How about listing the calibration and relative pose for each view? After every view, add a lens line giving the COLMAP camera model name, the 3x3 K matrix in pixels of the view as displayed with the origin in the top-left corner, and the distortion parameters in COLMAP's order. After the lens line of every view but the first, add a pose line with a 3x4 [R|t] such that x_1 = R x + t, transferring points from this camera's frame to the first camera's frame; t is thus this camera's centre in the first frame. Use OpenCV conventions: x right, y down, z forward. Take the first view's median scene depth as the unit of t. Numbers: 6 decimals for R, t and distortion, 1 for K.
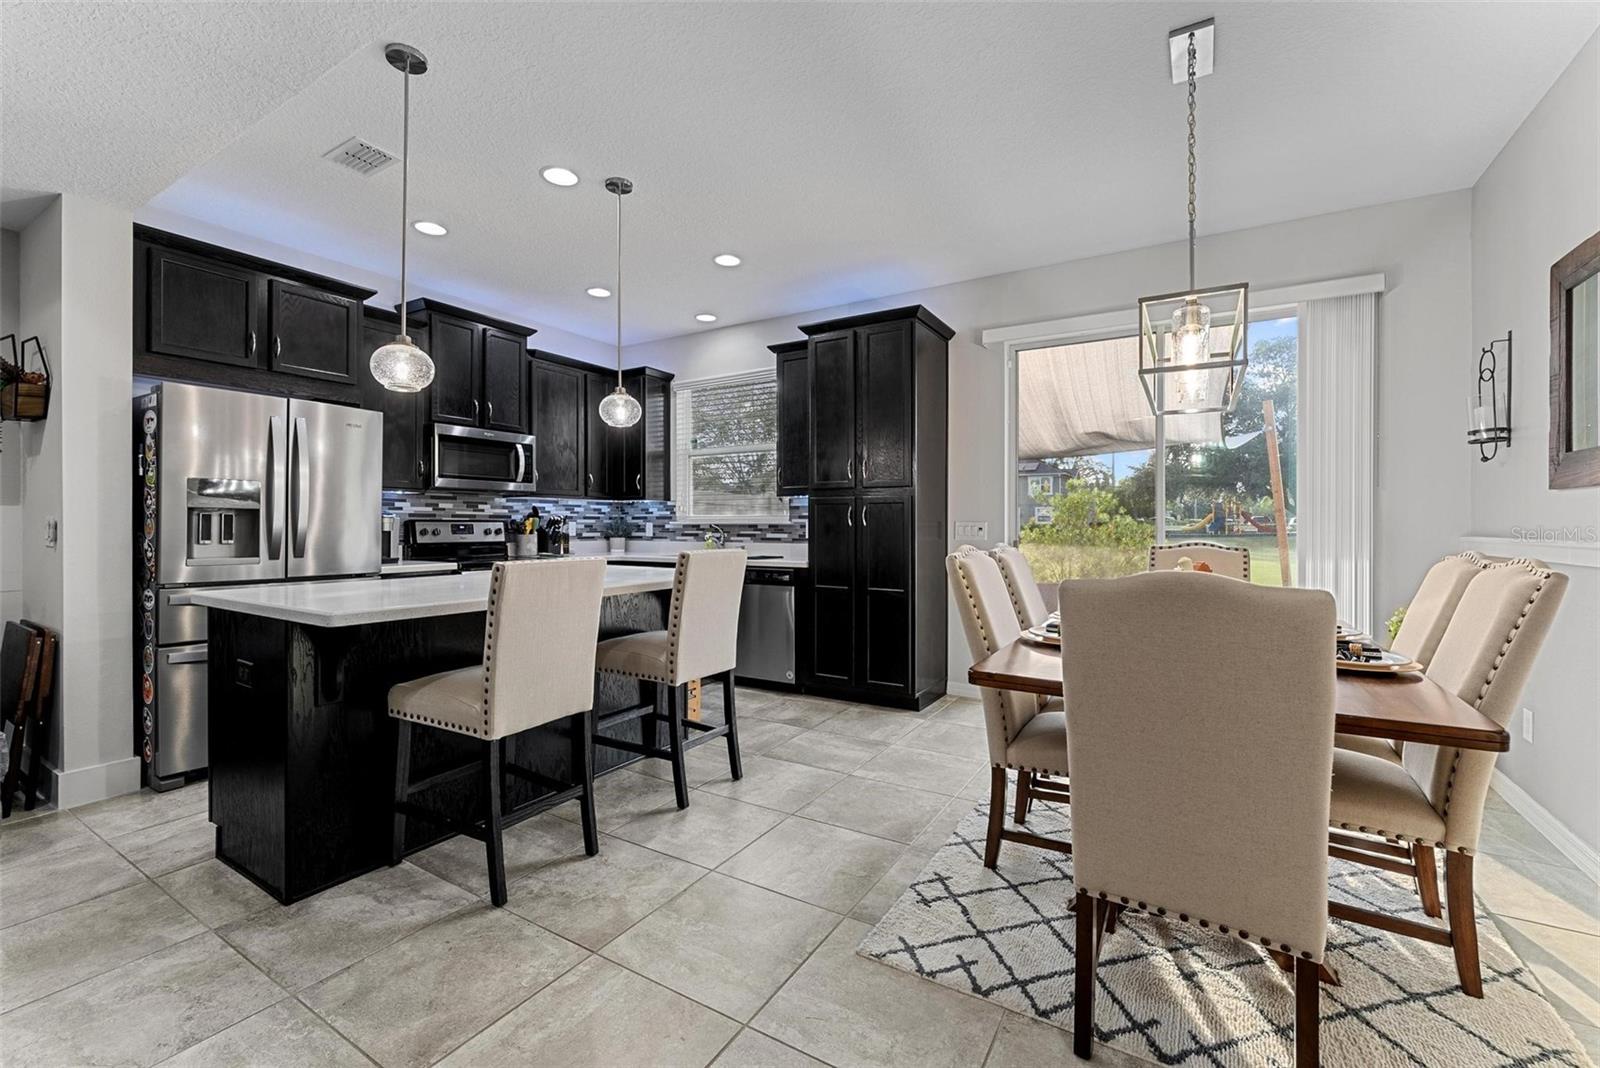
lens RADIAL K [[666.5, 0, 800.6], [0, 666.5, 525.8], [0, 0, 1]] dist [-0.005129, -0.000132]
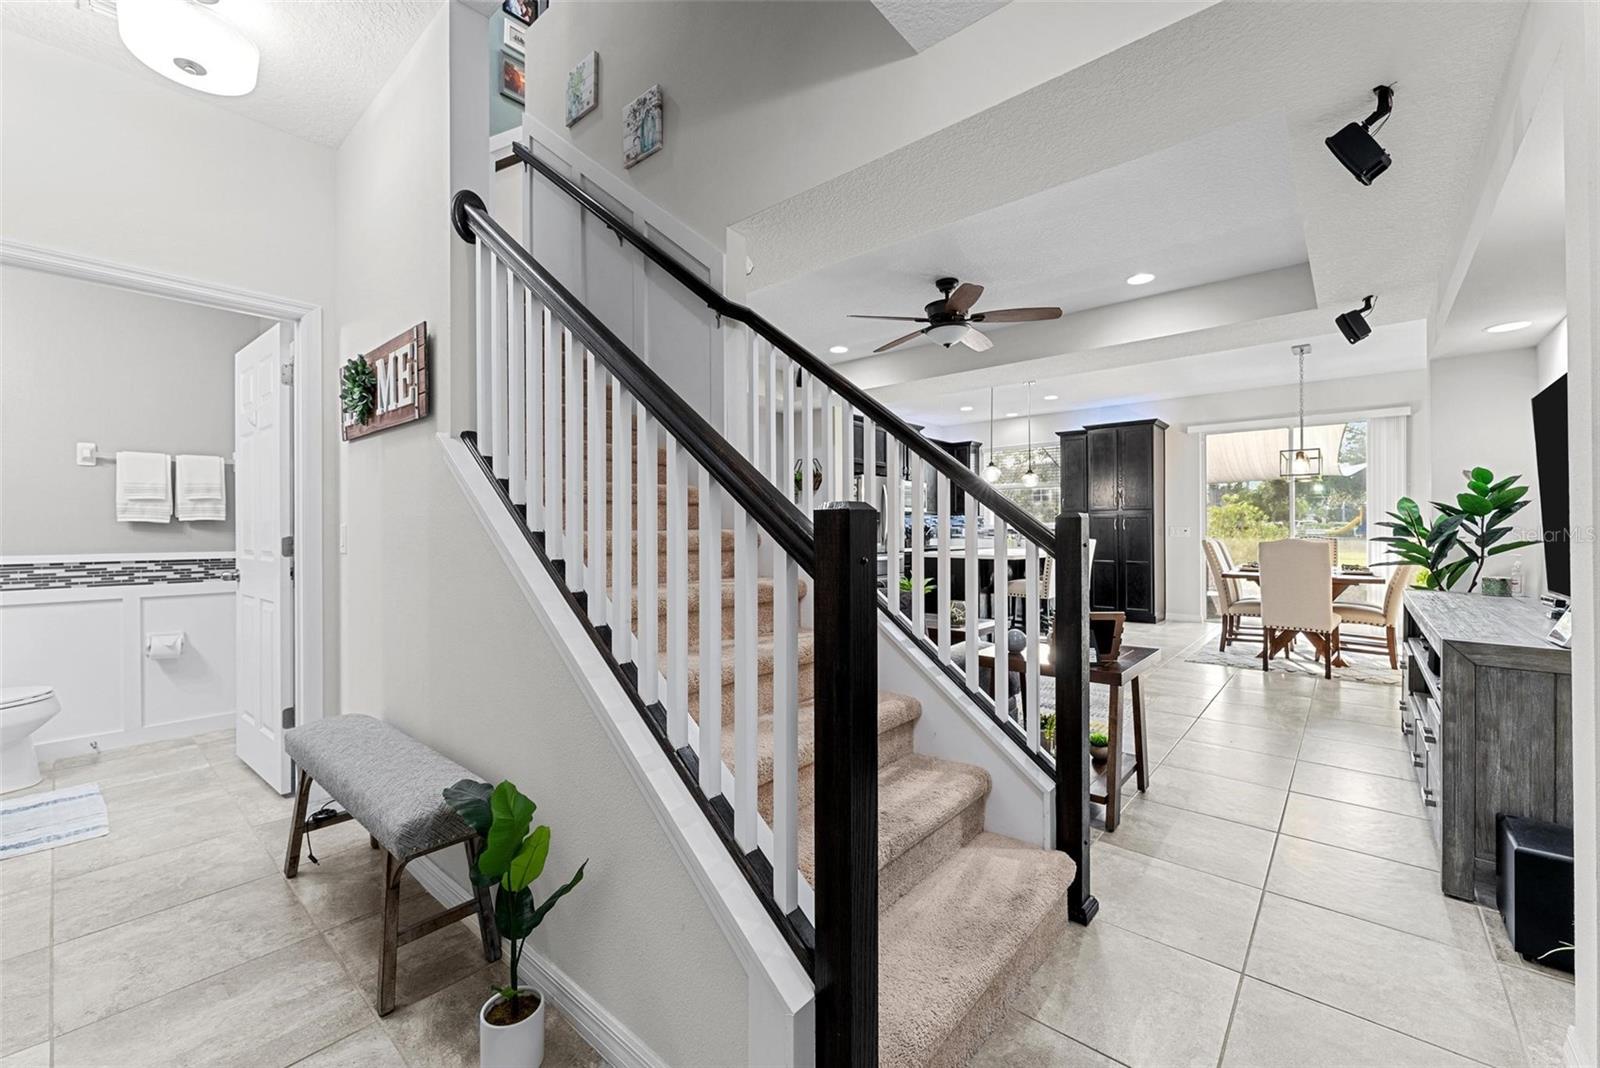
lens RADIAL K [[639.9, 0, 805.1], [0, 639.9, 529.7], [0, 0, 1]] dist [0.001911, 0.000153]
pose [[0.986451, -0.005519, -0.163966, -0.449118], [0.004969, 0.999981, -0.003766, 0.002845], [0.163983, 0.002900, 0.986459, -0.872222]]
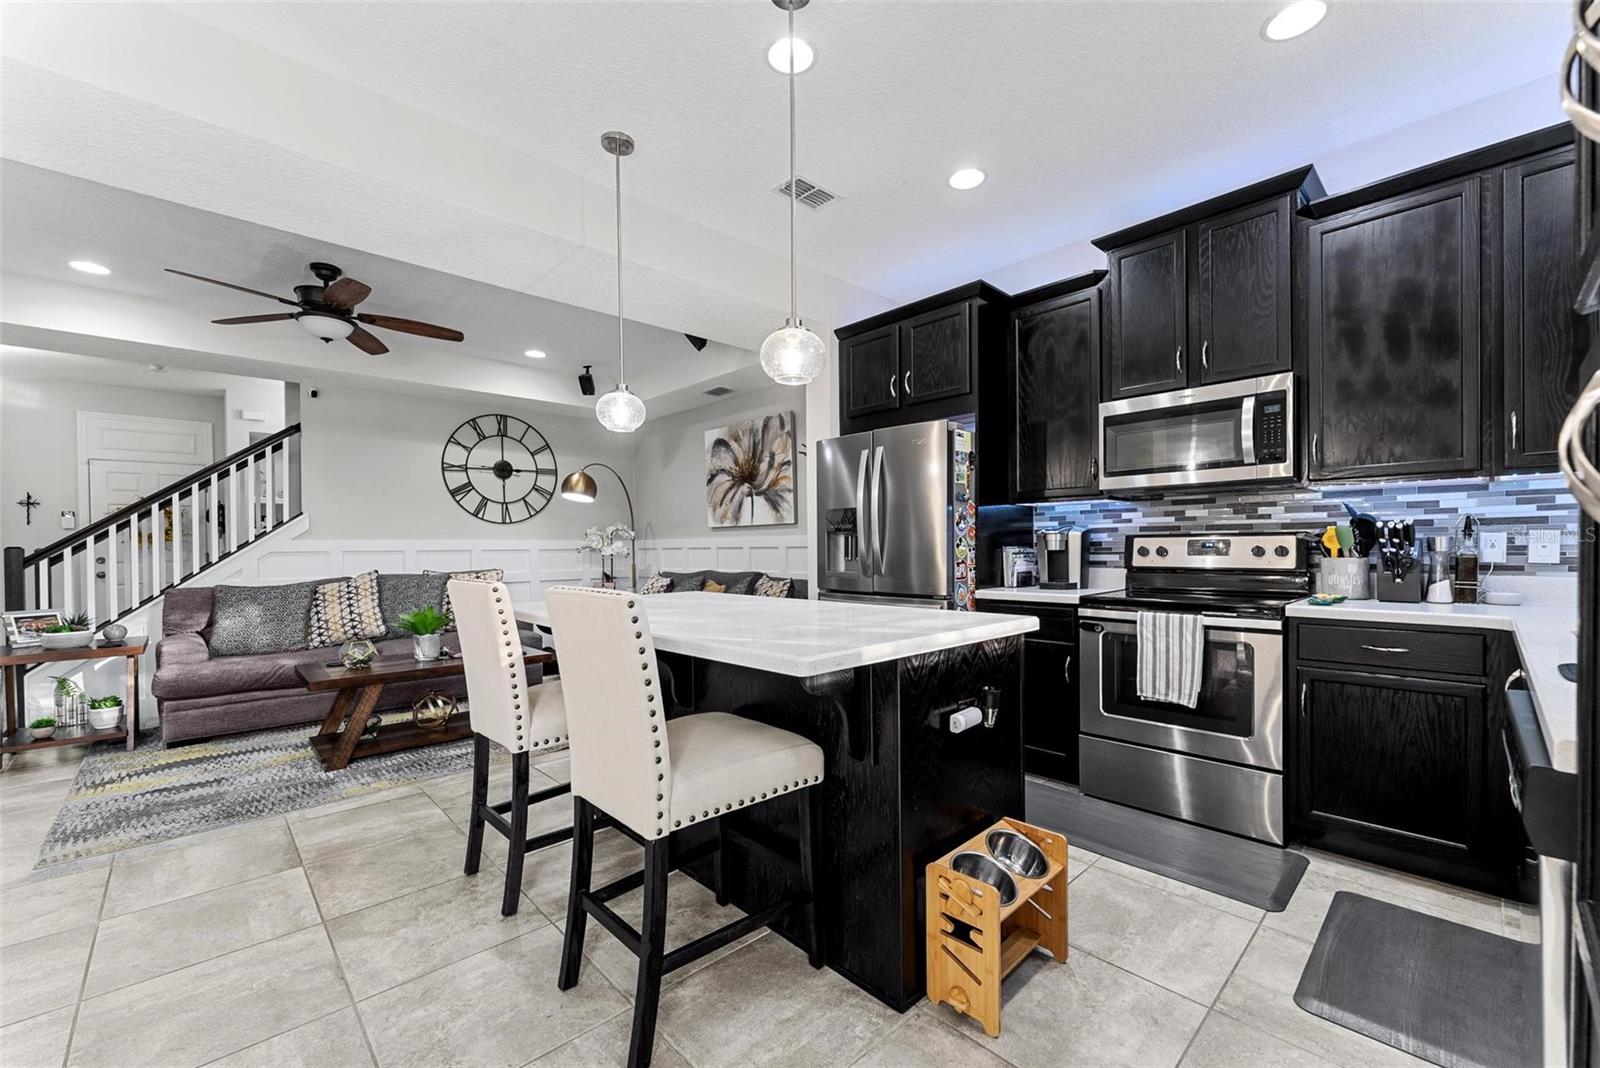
lens RADIAL K [[646.9, 0, 809.0], [0, 646.9, 551.6], [0, 0, 1]] dist [0.000253, 0.000195]
pose [[-0.258308, 0.008203, -0.966028, 0.201532], [0.008405, 0.999945, 0.006243, 0.001745], [0.966026, -0.006507, -0.258363, 0.775575]]
